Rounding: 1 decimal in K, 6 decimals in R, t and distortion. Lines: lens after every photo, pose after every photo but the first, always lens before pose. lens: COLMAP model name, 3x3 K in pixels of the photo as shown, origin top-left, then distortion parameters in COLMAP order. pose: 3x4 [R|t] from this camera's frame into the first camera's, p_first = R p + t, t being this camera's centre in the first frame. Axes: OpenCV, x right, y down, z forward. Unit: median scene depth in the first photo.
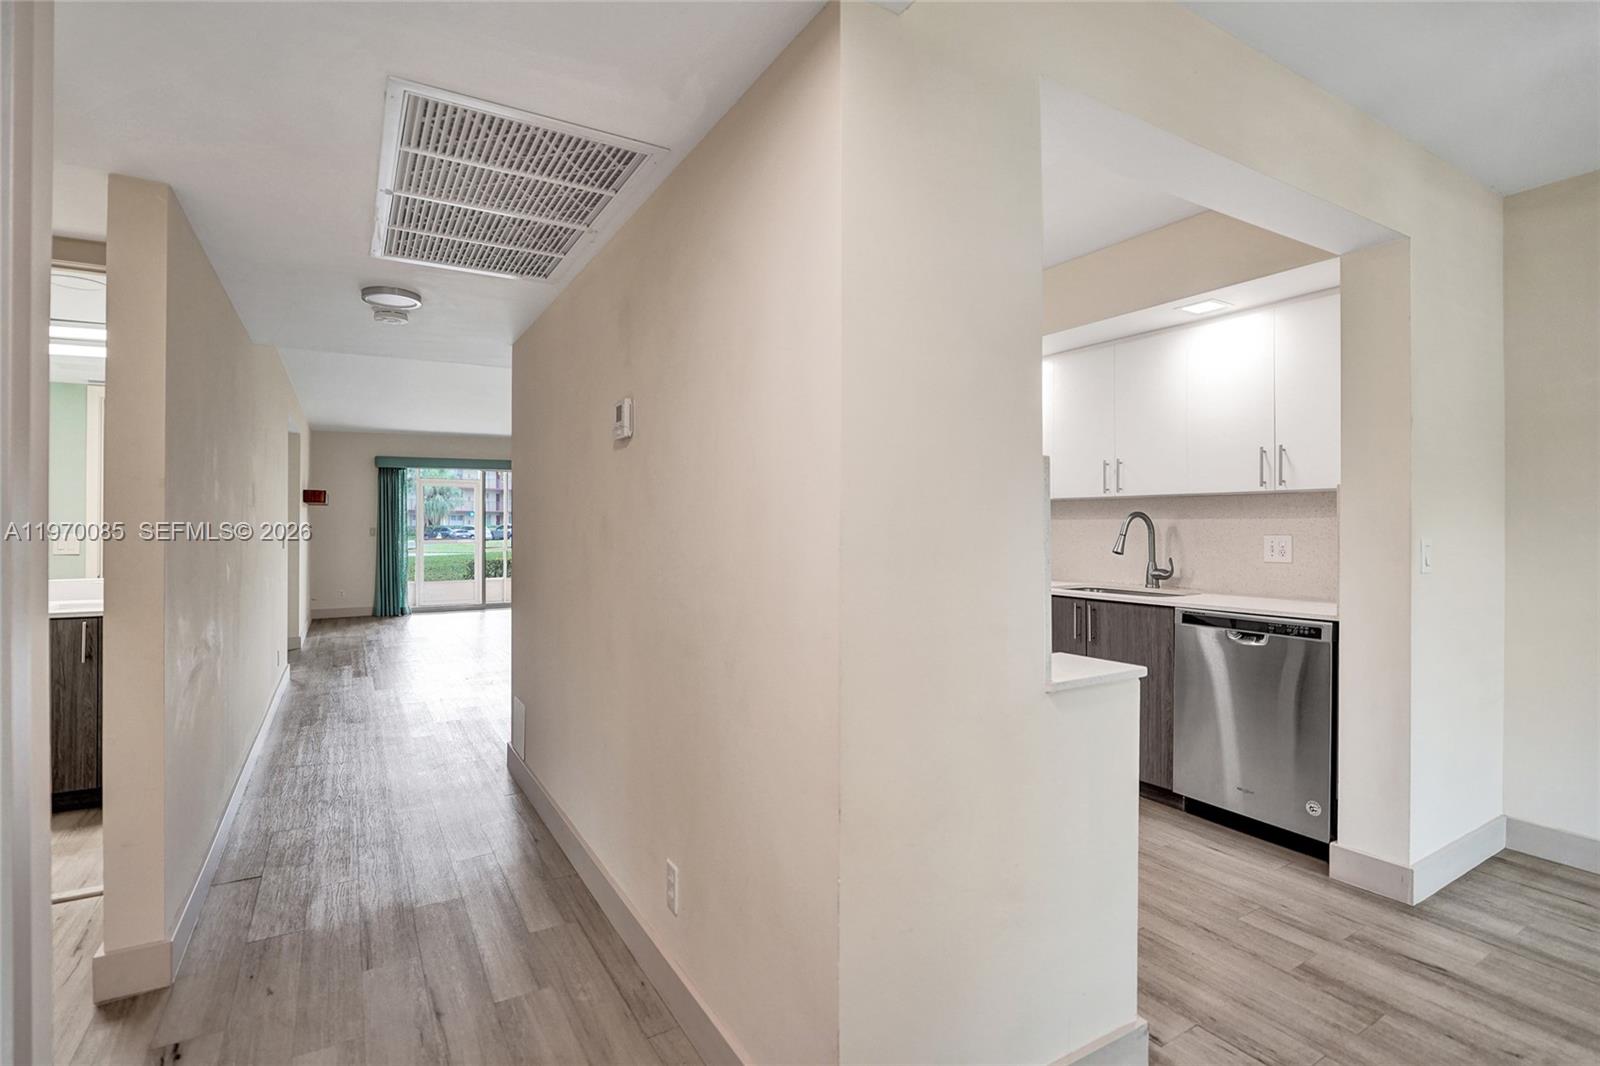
lens RADIAL K [[759.2, 0, 802.7], [0, 759.2, 523.5], [0, 0, 1]] dist [-0.014861, 0.000021]
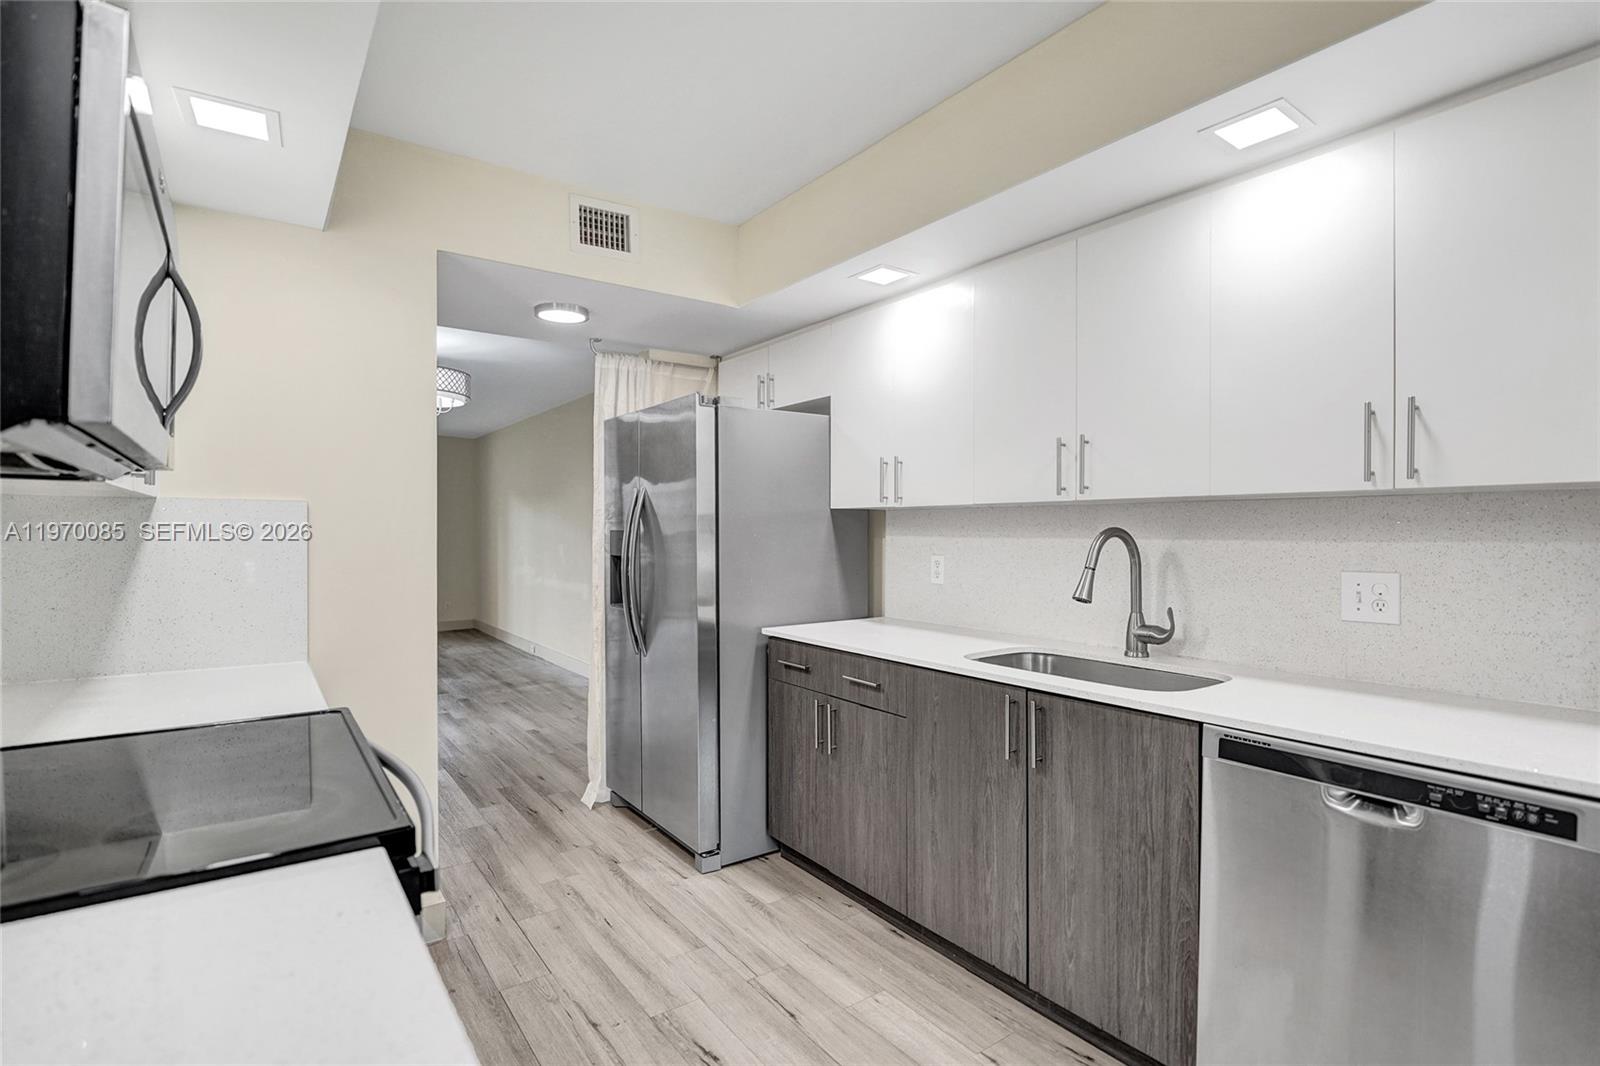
lens RADIAL K [[774.7, 0, 805.2], [0, 774.7, 537.2], [0, 0, 1]] dist [-0.014608, -0.000252]
pose [[0.996313, -0.000038, 0.085792, 0.158731], [-0.000773, 0.999955, 0.009420, -0.013576], [-0.085789, -0.009451, 0.996269, 0.437009]]
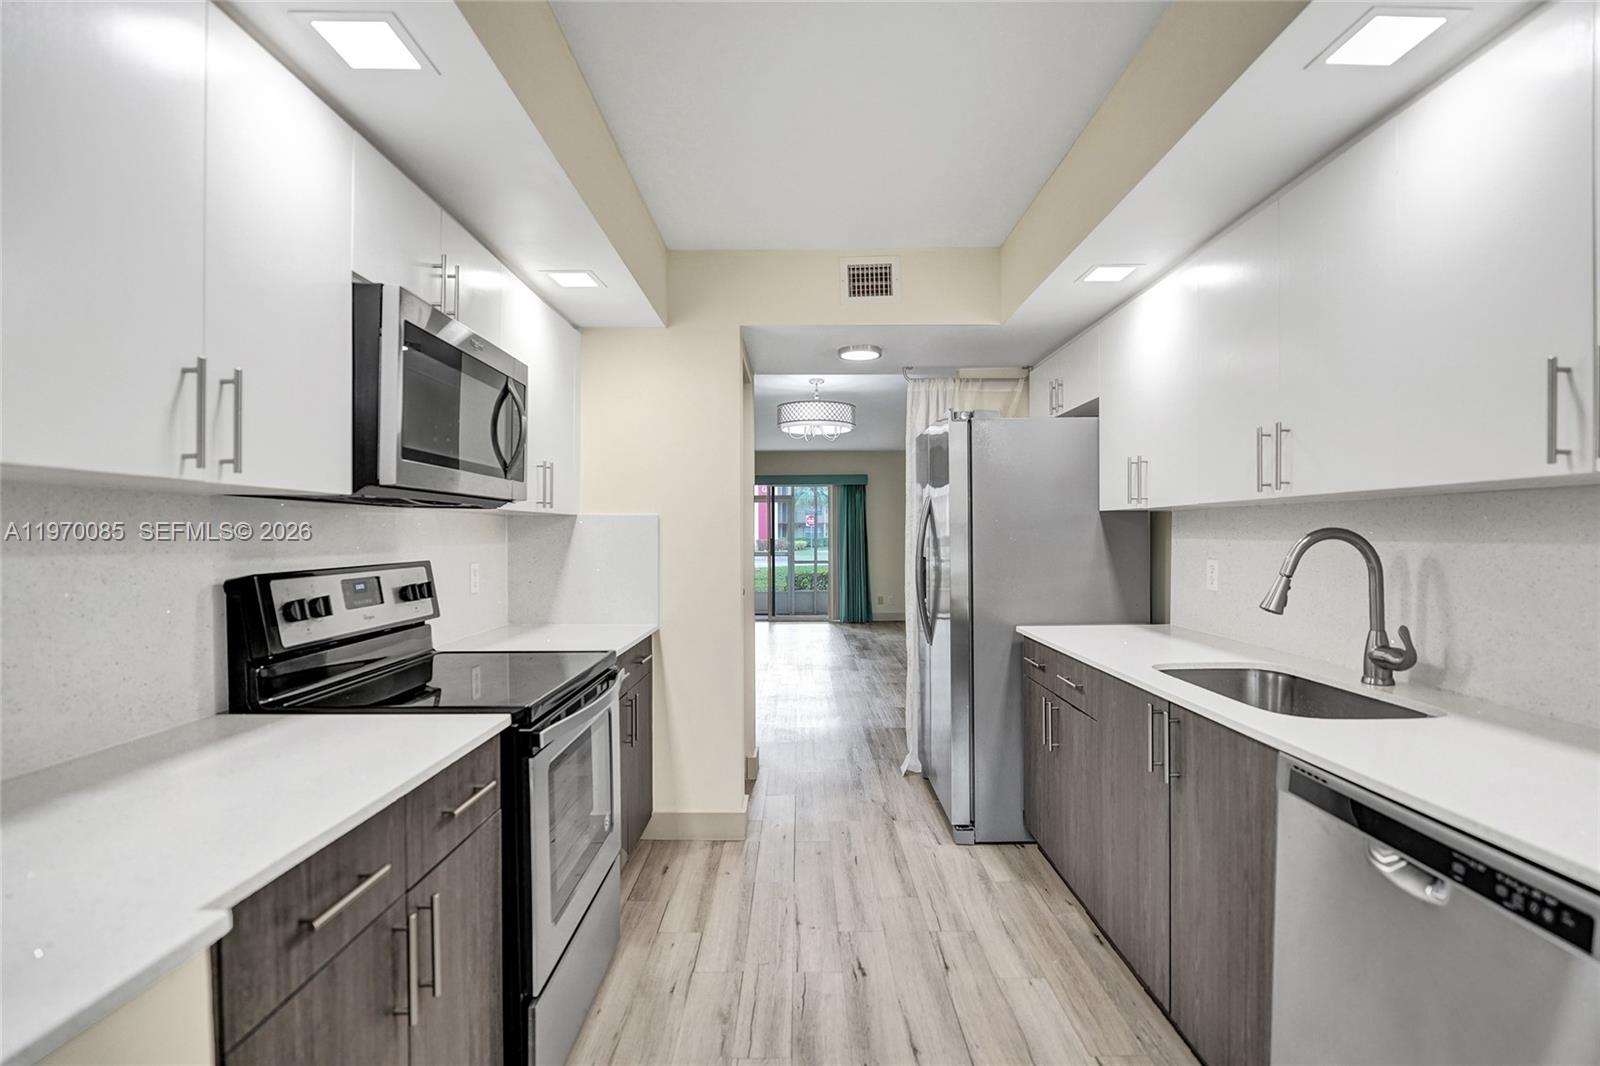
lens RADIAL K [[759.9, 0, 802.8], [0, 759.9, 541.8], [0, 0, 1]] dist [-0.014615, 0.000066]
pose [[0.859436, 0.000970, -0.511242, 0.402176], [0.004865, 0.999937, 0.010075, -0.013205], [0.511220, -0.011146, 0.859378, 0.409781]]
